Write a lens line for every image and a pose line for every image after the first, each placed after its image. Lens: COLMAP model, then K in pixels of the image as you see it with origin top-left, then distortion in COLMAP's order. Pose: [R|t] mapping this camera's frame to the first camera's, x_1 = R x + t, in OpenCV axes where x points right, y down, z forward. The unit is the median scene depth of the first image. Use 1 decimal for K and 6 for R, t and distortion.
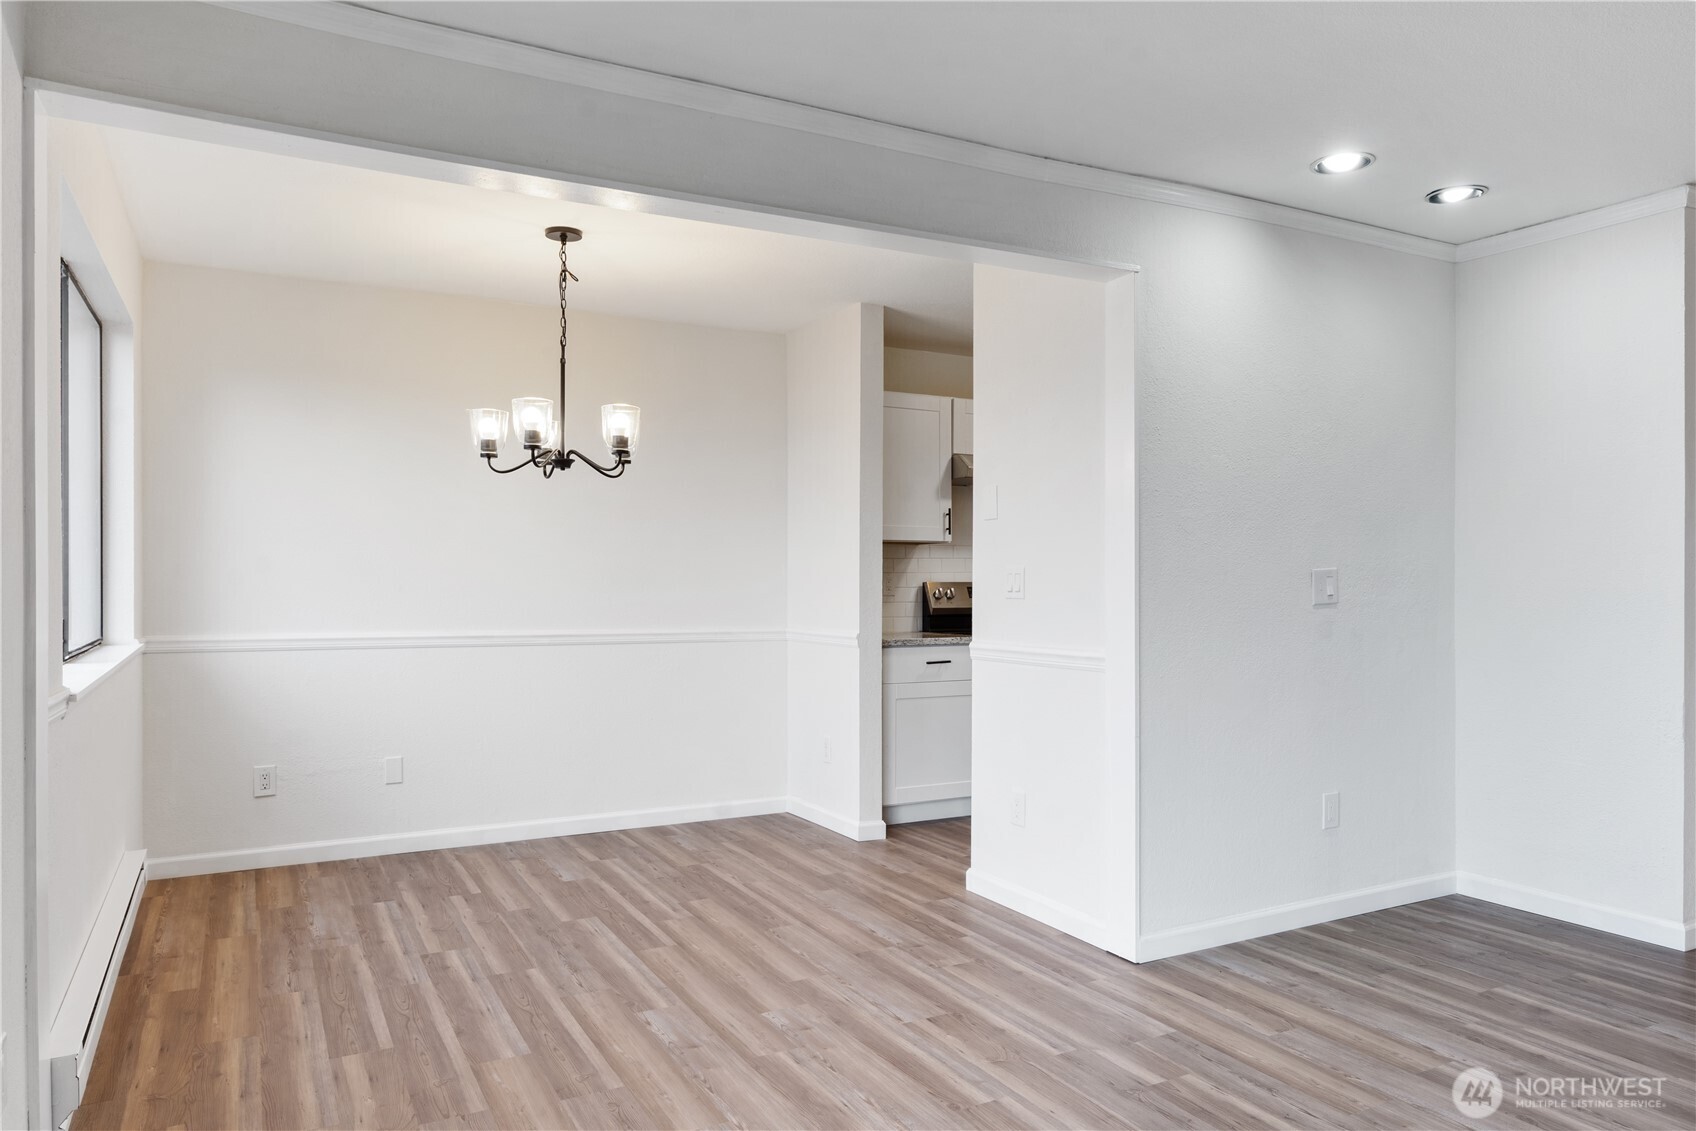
lens RADIAL K [[1125.7, 0, 845.8], [0, 1125.7, 593.0], [0, 0, 1]] dist [-0.000816, 0.000387]
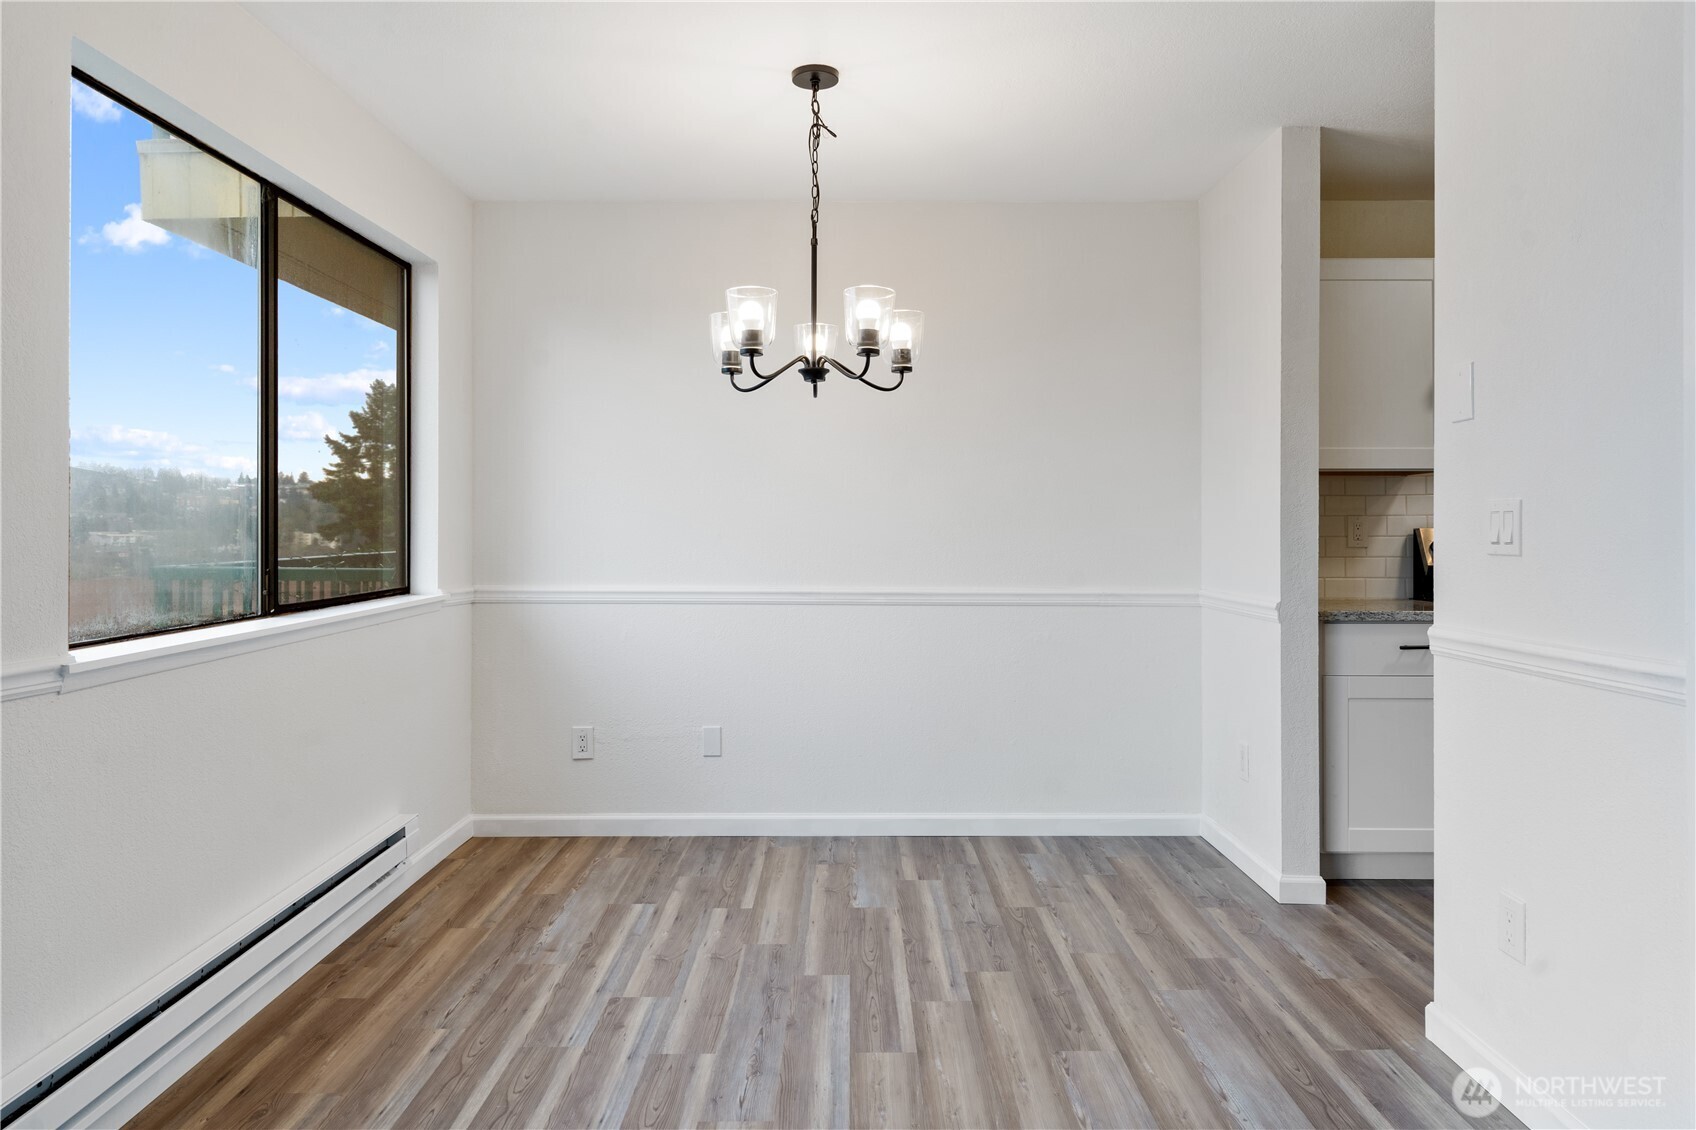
lens RADIAL K [[1075.8, 0, 847.8], [0, 1075.8, 527.7], [0, 0, 1]] dist [0.006356, 0.001397]
pose [[0.878953, -0.003392, -0.476897, 0.111597], [-0.002850, 0.999920, -0.012363, -0.001195], [0.476901, 0.012226, 0.878872, 0.340065]]
